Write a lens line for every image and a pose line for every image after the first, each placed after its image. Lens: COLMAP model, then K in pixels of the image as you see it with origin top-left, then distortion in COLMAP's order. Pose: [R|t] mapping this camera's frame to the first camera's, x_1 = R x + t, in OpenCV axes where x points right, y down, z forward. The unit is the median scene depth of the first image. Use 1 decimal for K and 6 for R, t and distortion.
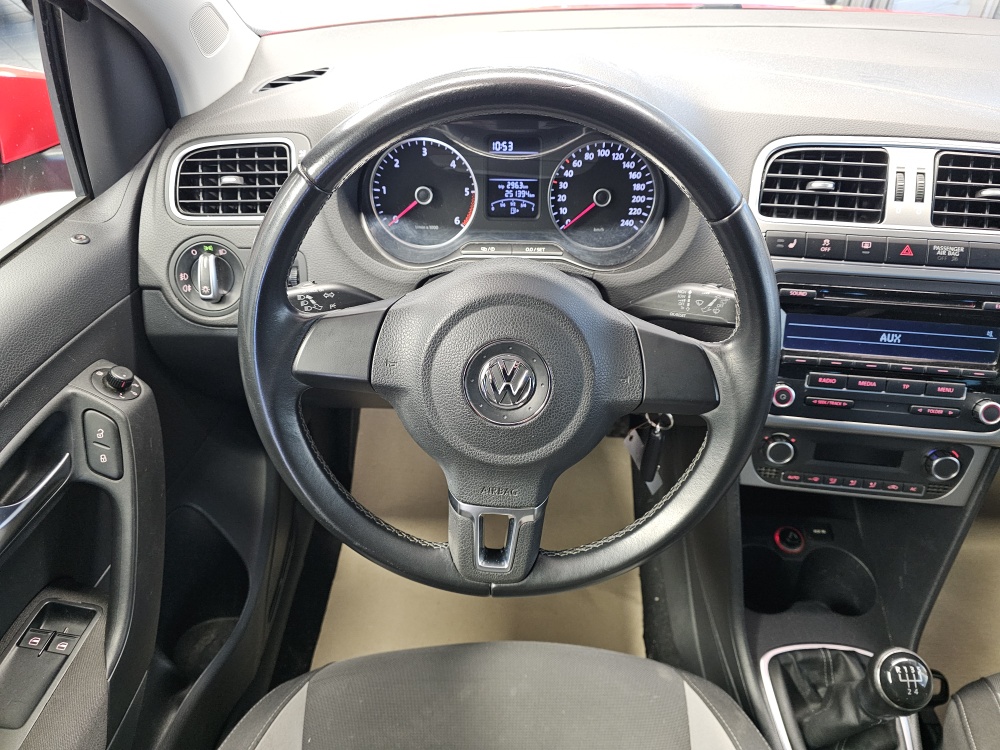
lens RADIAL K [[672.0, 0, 506.8], [0, 672.0, 371.3], [0, 0, 1]] dist [0.049063, -0.050158]
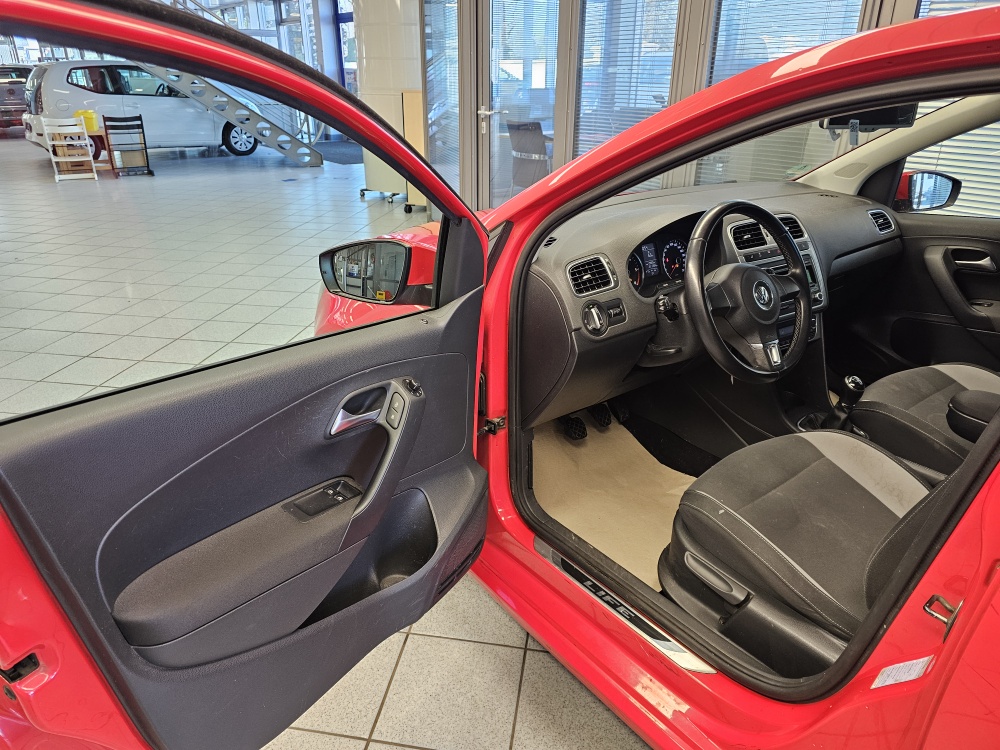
lens RADIAL K [[677.5, 0, 499.0], [0, 677.5, 366.0], [0, 0, 1]] dist [0.041090, -0.003866]
pose [[0.785471, -0.255553, 0.563674, -2.023556], [0.409465, 0.897524, -0.163674, 0.238713], [-0.464083, 0.359366, 0.809619, -0.593066]]
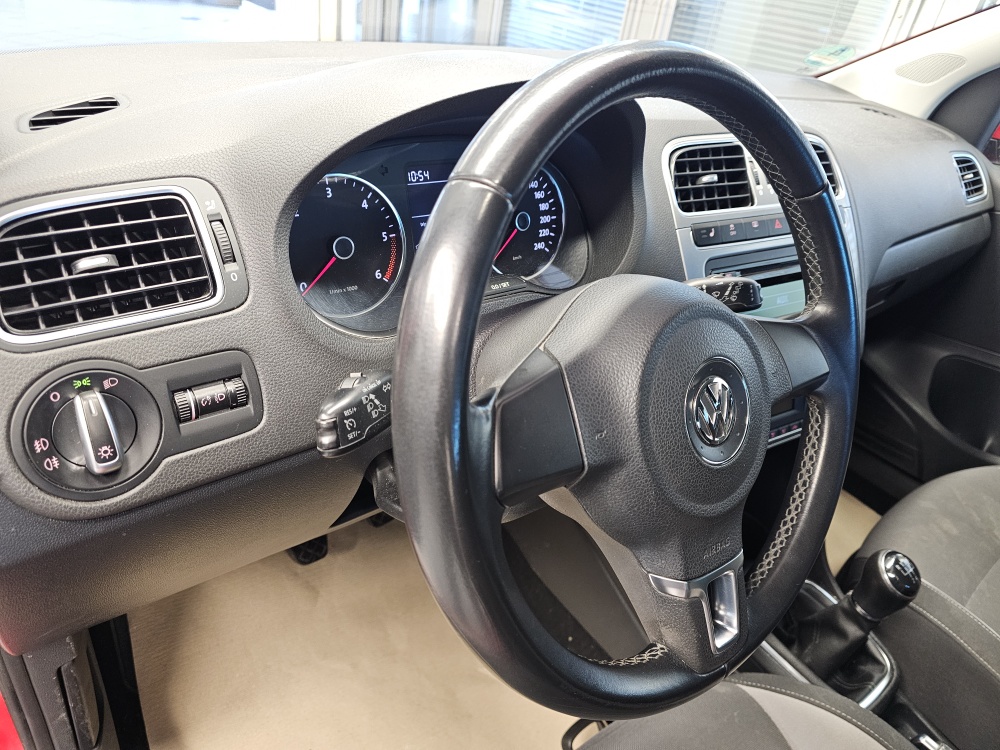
lens RADIAL K [[672.0, 0, 506.8], [0, 672.0, 371.3], [0, 0, 1]] dist [0.049063, -0.050158]
pose [[0.773917, -0.255313, 0.579541, -0.502607], [0.309154, 0.950992, 0.006111, -0.085076], [-0.552699, 0.174437, 0.814920, 0.338090]]
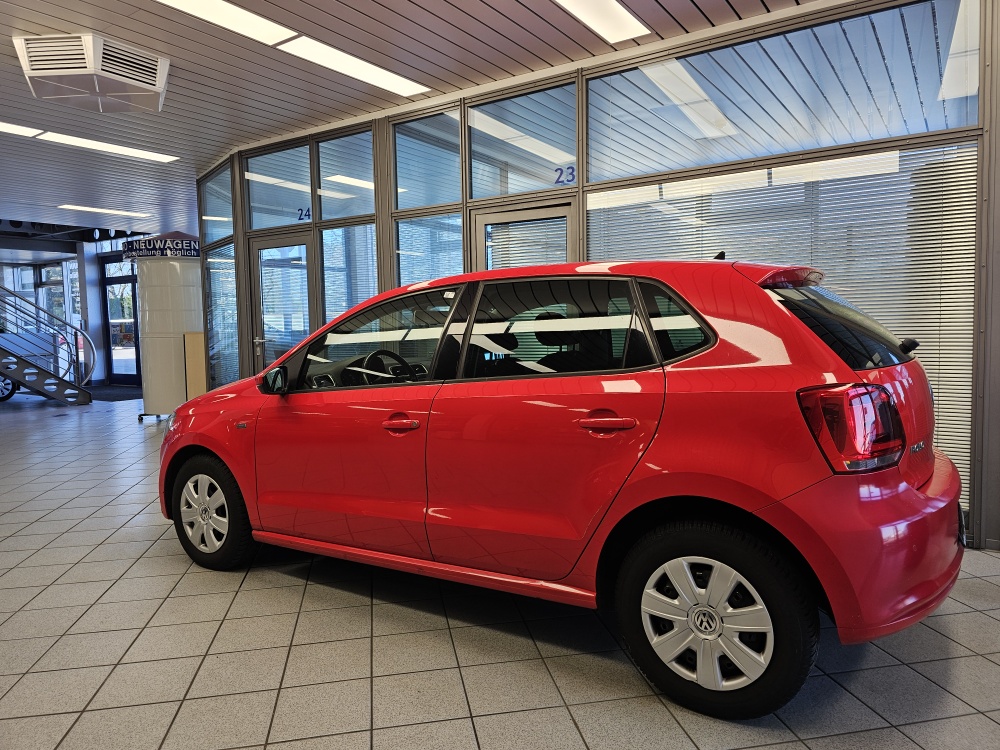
lens RADIAL K [[672.0, 0, 506.8], [0, 672.0, 371.3], [0, 0, 1]] dist [0.049063, -0.050158]
pose [[0.523778, -0.080767, 0.848017, -4.265541], [0.571404, 0.771630, -0.279436, 2.050200], [-0.631787, 0.630923, 0.450314, -2.440963]]
